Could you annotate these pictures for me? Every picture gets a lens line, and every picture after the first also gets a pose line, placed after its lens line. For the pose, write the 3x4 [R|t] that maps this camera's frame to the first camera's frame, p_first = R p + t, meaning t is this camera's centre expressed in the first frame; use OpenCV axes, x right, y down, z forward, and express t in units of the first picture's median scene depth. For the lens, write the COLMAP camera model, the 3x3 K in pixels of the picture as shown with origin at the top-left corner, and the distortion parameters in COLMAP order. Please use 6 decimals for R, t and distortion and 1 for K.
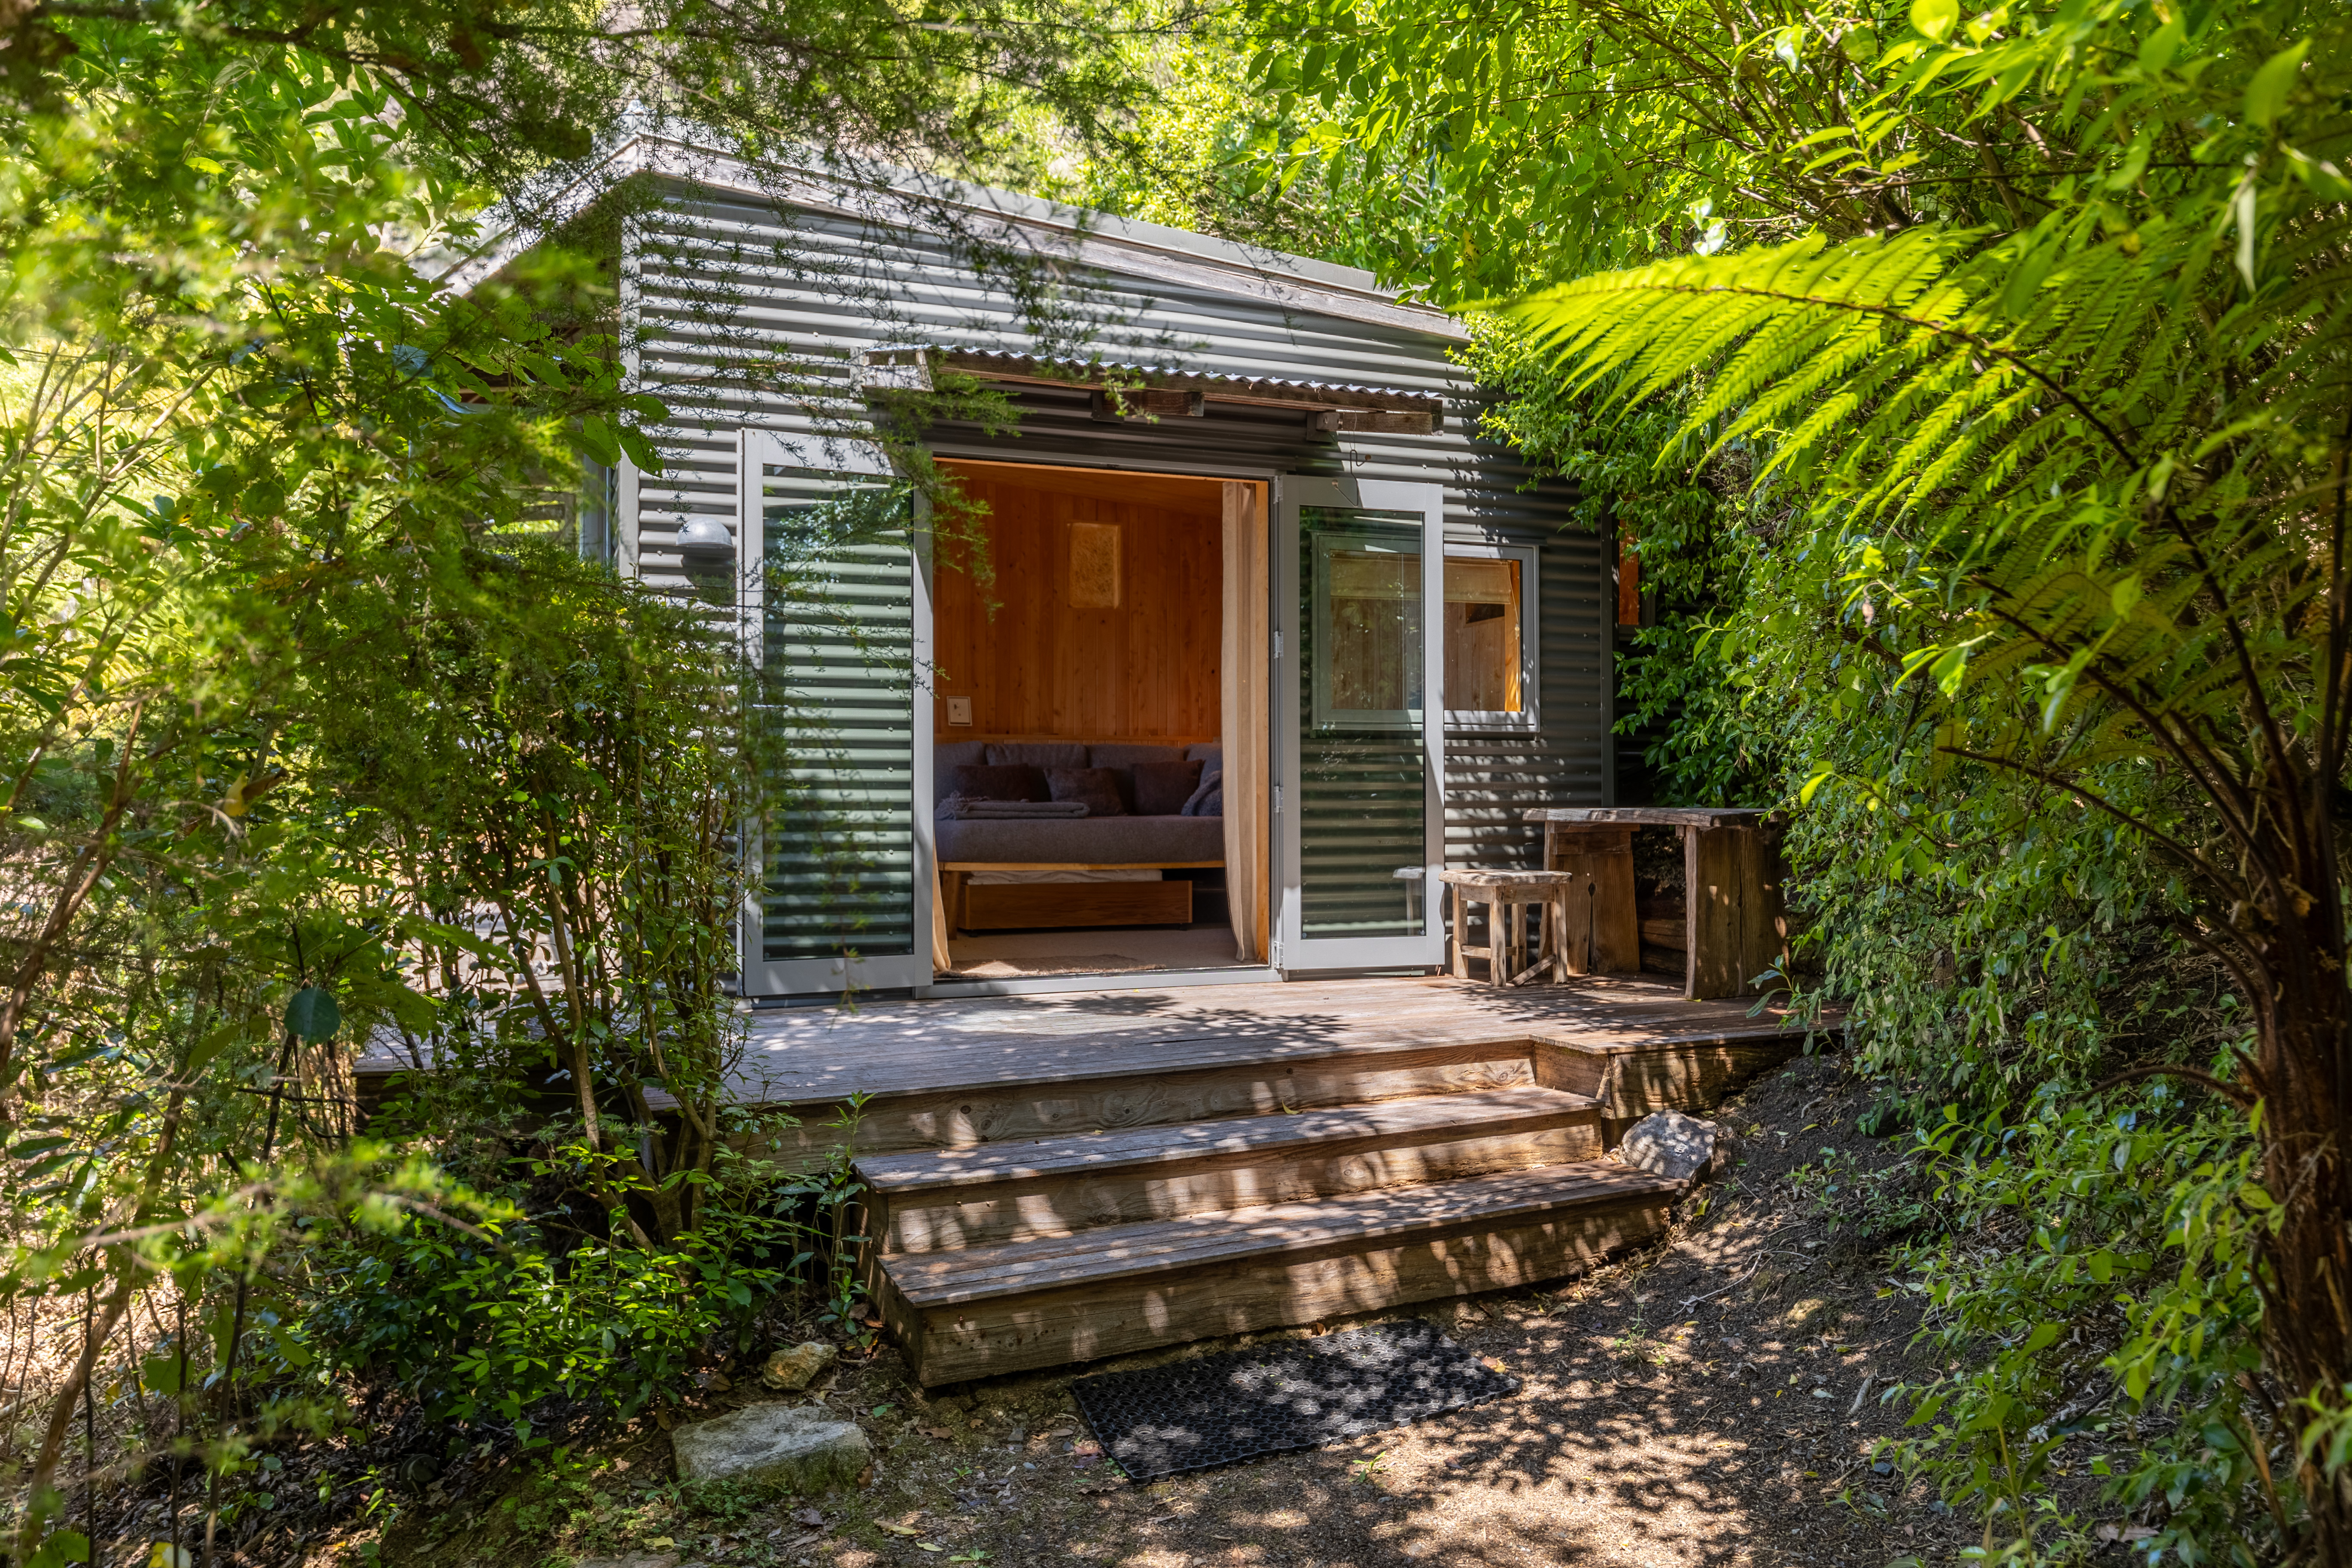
lens RADIAL K [[1658.3, 0, 1180.3], [0, 1658.3, 788.3], [0, 0, 1]] dist [0.000278, 0.000002]
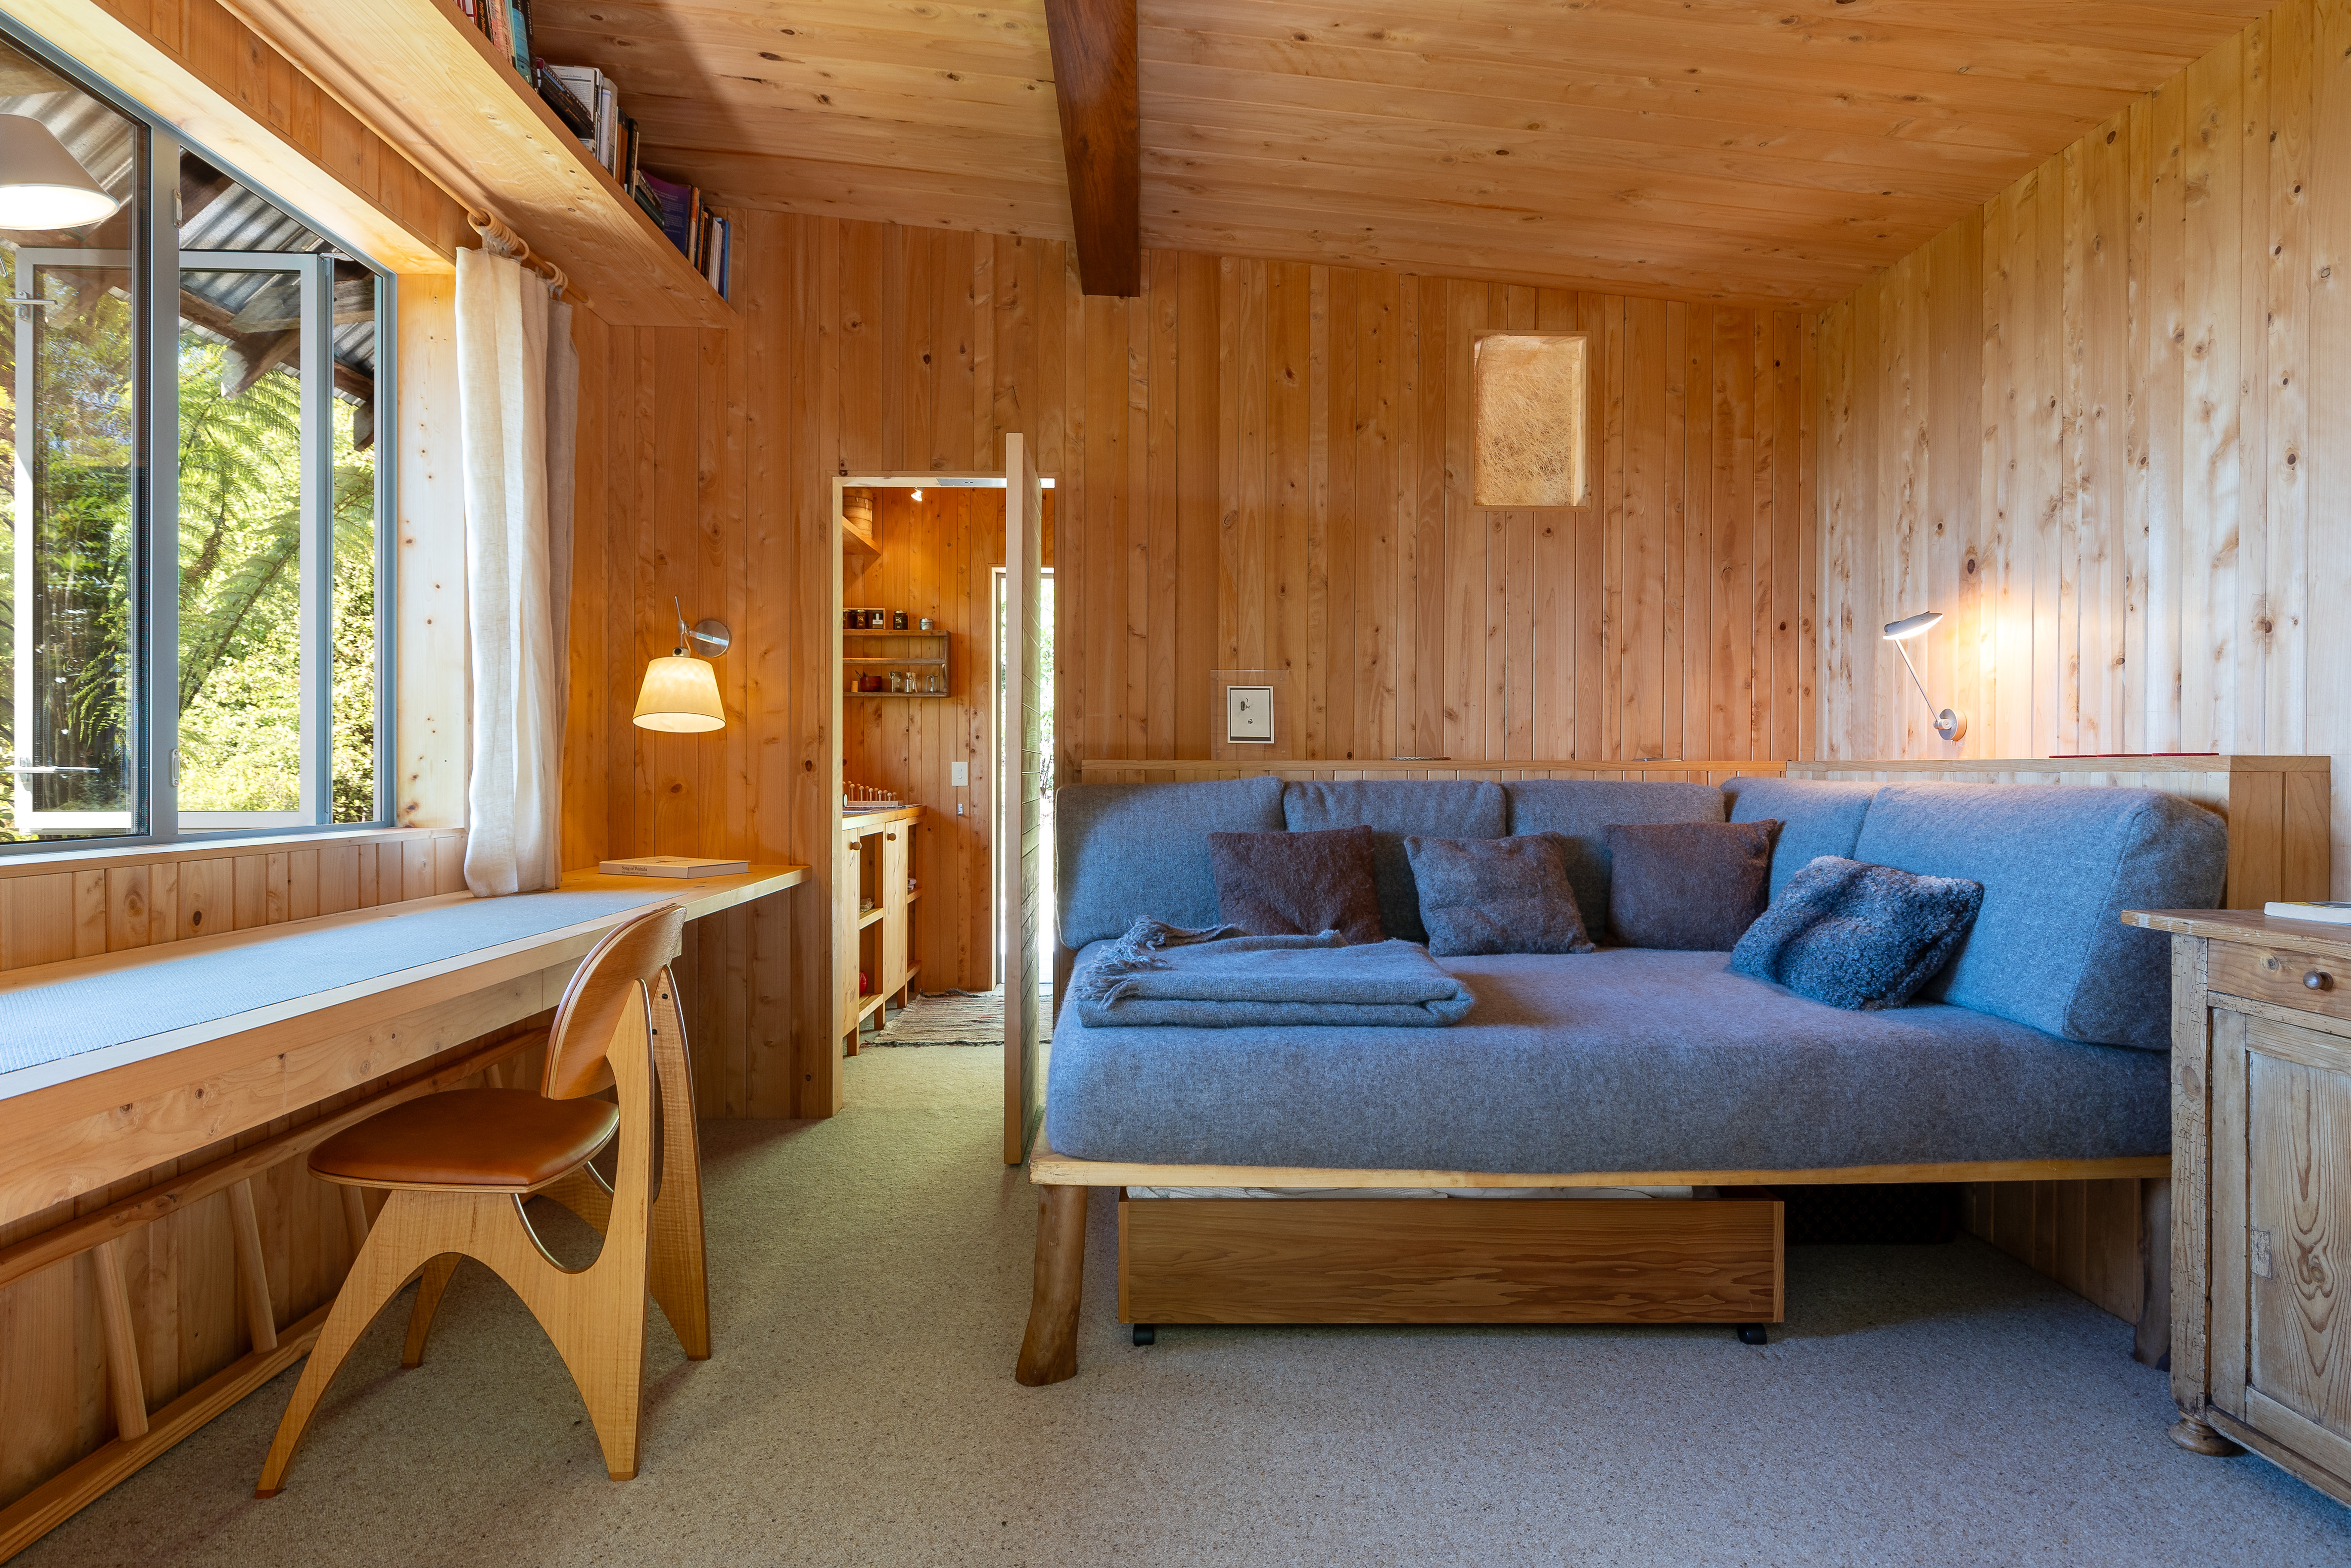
lens RADIAL K [[1339.5, 0, 1176.5], [0, 1339.5, 782.5], [0, 0, 1]] dist [0.000625, 0.000046]
pose [[0.942000, 0.005622, -0.335567, -0.016962], [0.000023, 0.999859, 0.016817, -0.032852], [0.335614, -0.015849, 0.941866, 0.610029]]
